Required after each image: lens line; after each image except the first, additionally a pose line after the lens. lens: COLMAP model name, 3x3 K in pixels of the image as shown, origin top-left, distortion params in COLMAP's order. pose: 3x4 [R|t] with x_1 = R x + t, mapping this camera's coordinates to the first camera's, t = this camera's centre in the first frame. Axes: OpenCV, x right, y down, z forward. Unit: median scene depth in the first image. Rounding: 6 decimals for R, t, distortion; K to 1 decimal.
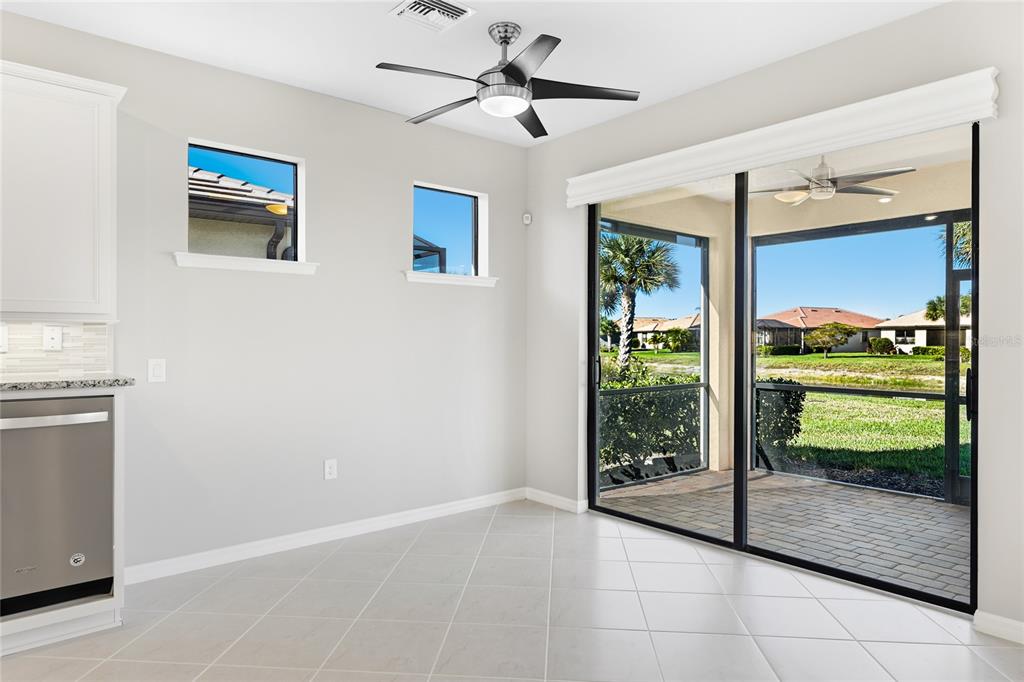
lens RADIAL K [[630.4, 0, 509.6], [0, 630.4, 339.6], [0, 0, 1]] dist [-0.001793, 0.000931]
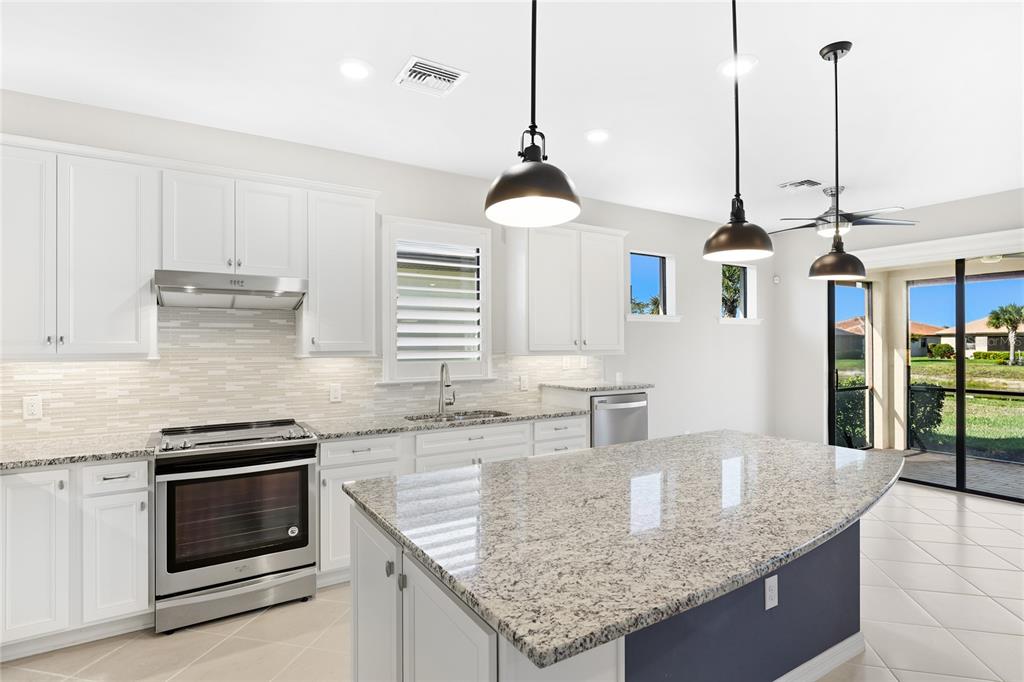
lens RADIAL K [[526.7, 0, 512.0], [0, 526.7, 341.0], [0, 0, 1]] dist [0.002005, -0.000262]
pose [[0.990368, -0.004093, -0.138398, -0.089200], [0.002987, 0.999962, -0.008193, -0.006636], [0.138426, 0.007701, 0.990343, -0.075872]]
